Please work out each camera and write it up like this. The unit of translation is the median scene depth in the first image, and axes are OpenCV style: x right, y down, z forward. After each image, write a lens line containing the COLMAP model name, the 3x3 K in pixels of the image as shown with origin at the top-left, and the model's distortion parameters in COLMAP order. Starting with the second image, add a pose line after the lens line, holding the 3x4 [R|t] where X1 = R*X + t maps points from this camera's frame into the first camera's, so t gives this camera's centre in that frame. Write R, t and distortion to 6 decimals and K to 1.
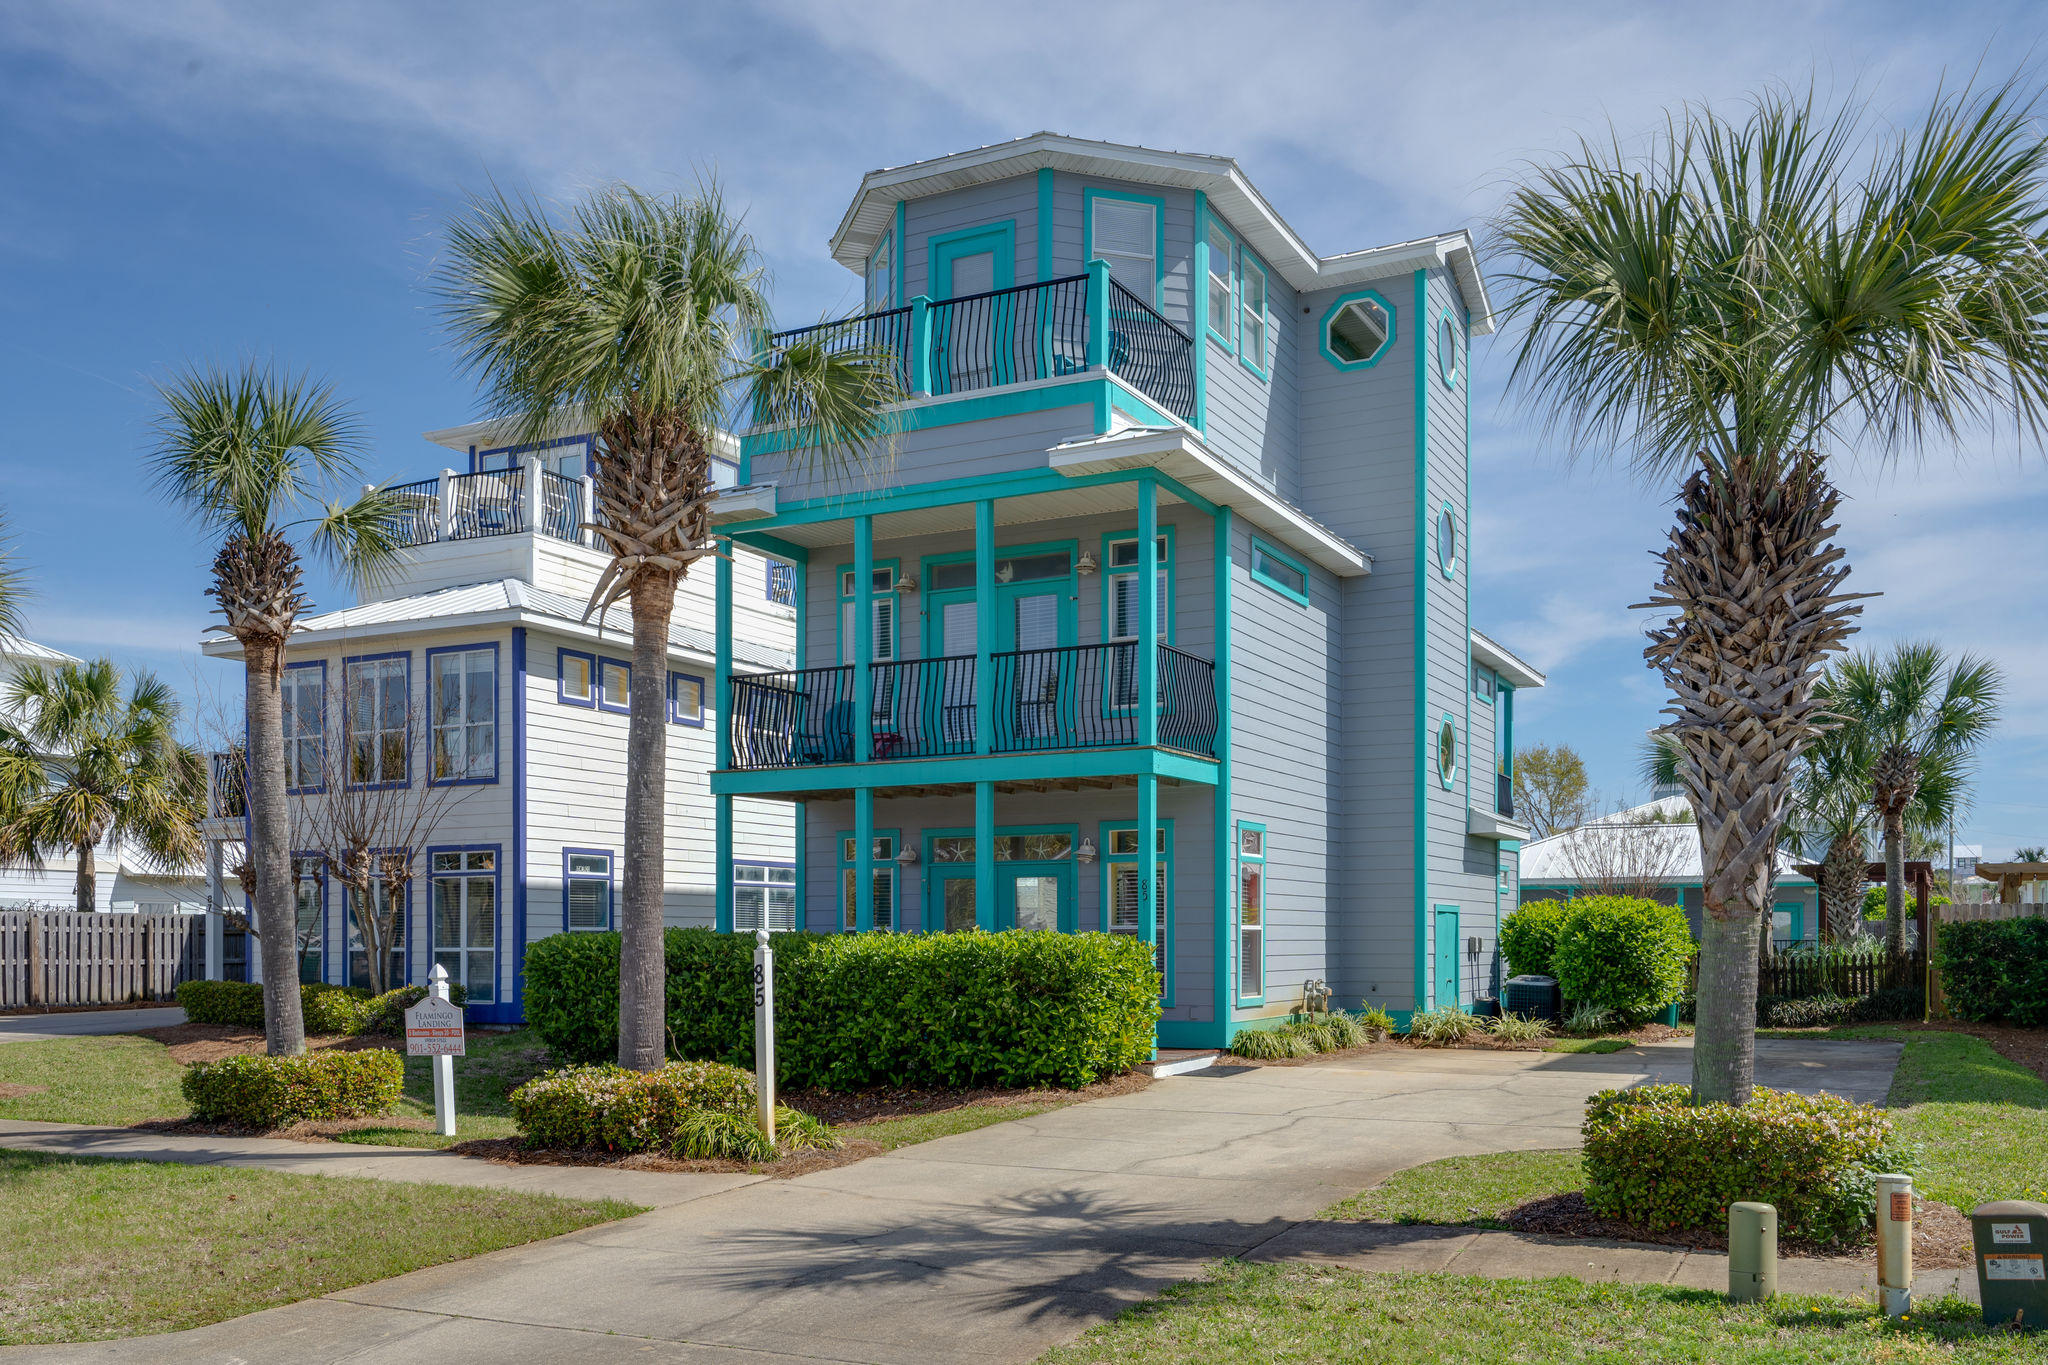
lens RADIAL K [[1107.3, 0, 1003.6], [0, 1107.3, 668.6], [0, 0, 1]] dist [0.000469, 0.000001]
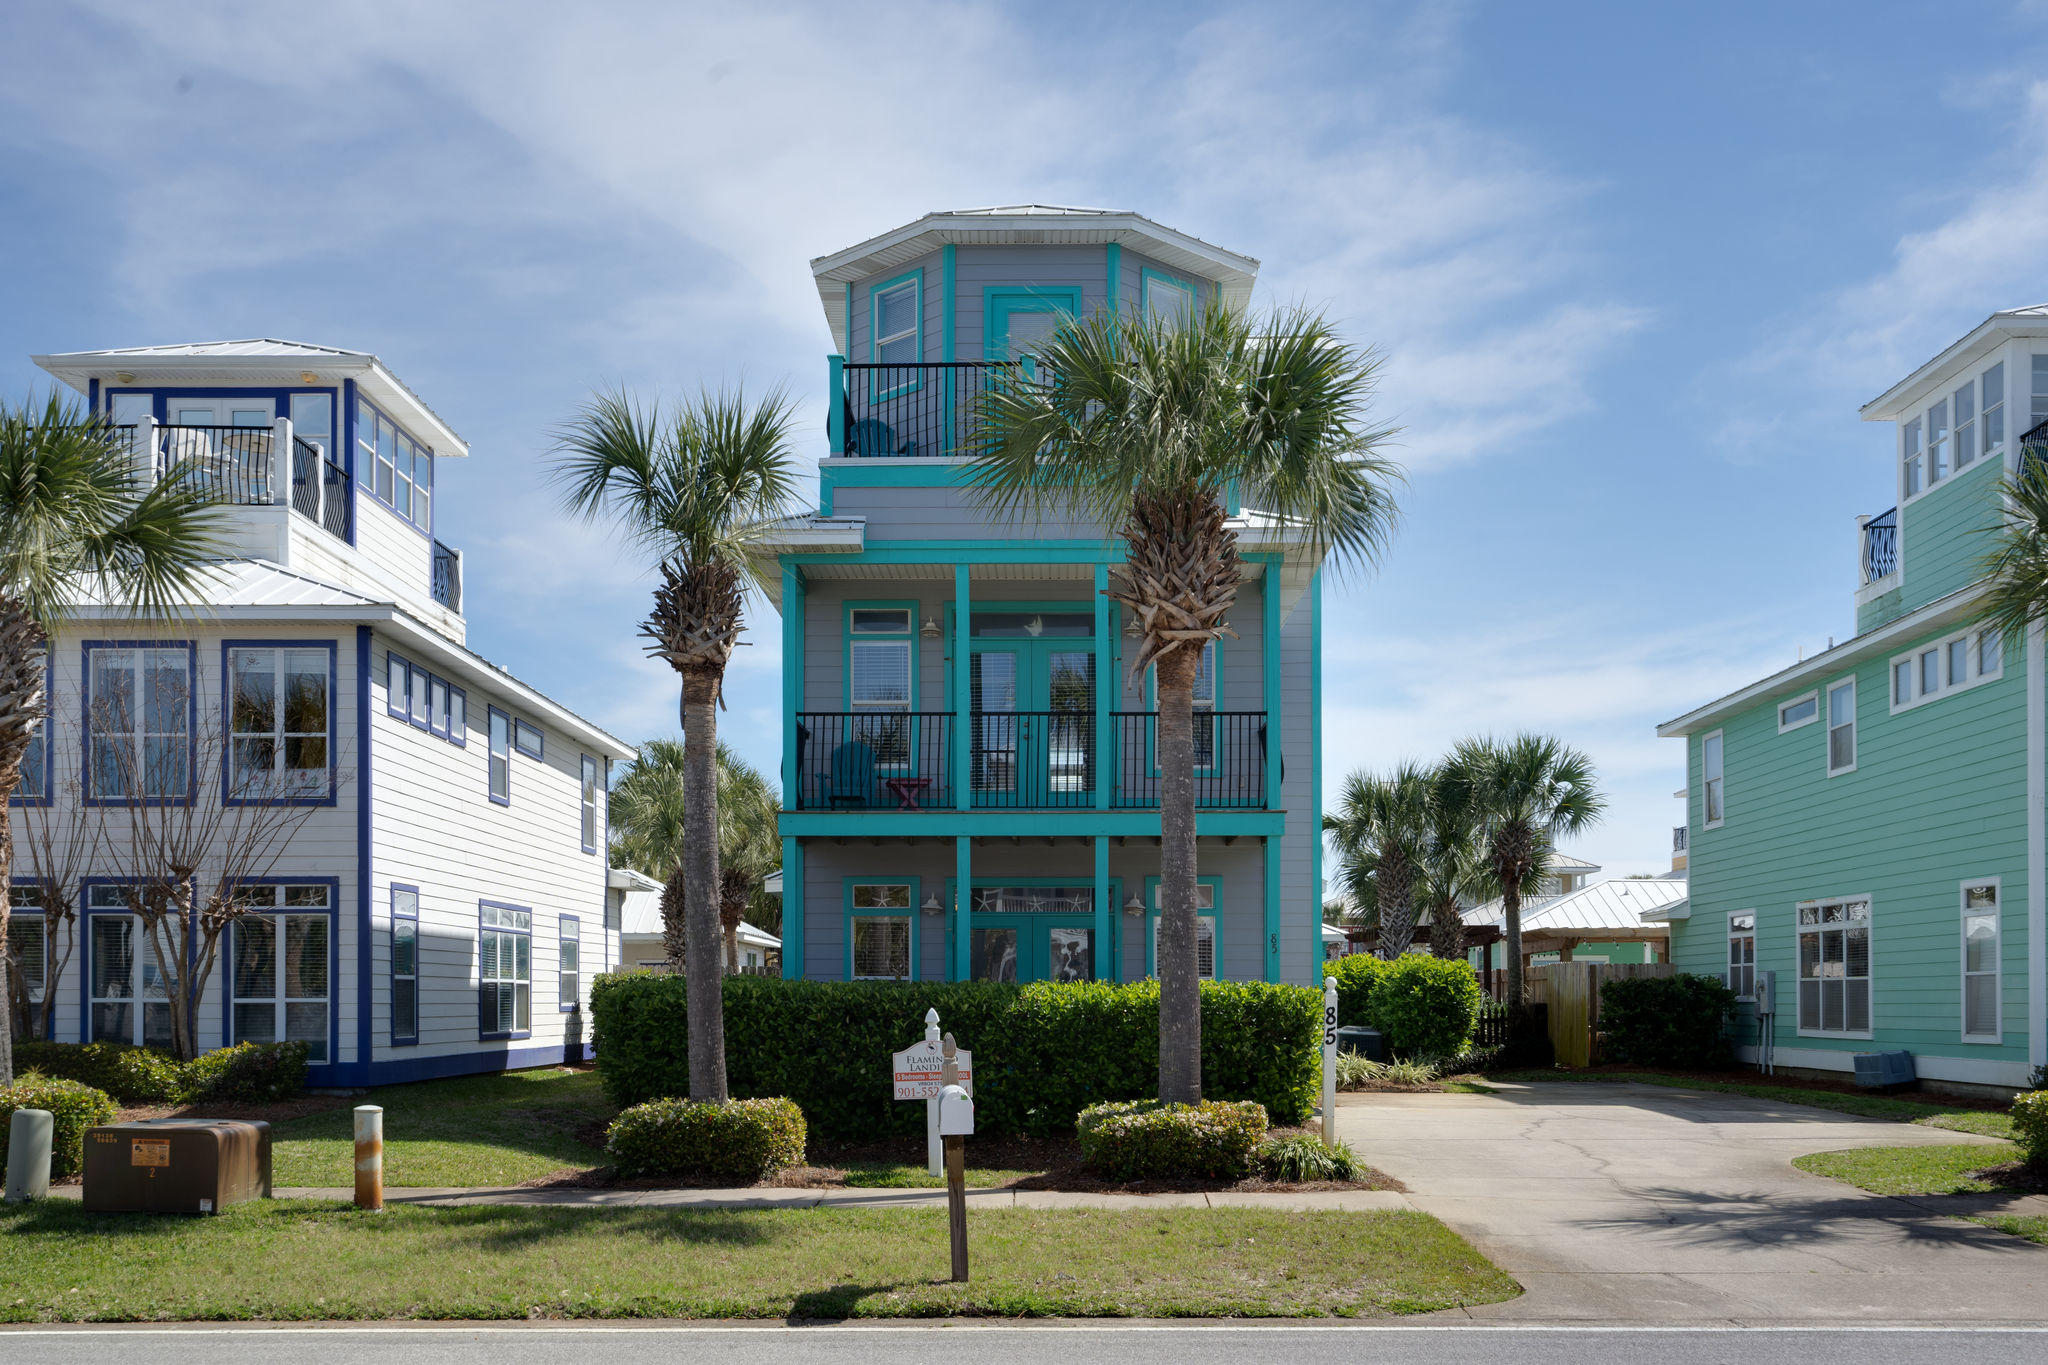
lens RADIAL K [[1166.4, 0, 1005.3], [0, 1166.4, 680.9], [0, 0, 1]] dist [0.003226, 0.000338]
pose [[0.959859, 0.075412, 0.270156, -0.262706], [-0.069532, 0.997089, -0.031283, -0.000956], [-0.271729, 0.011243, 0.962308, -0.016840]]
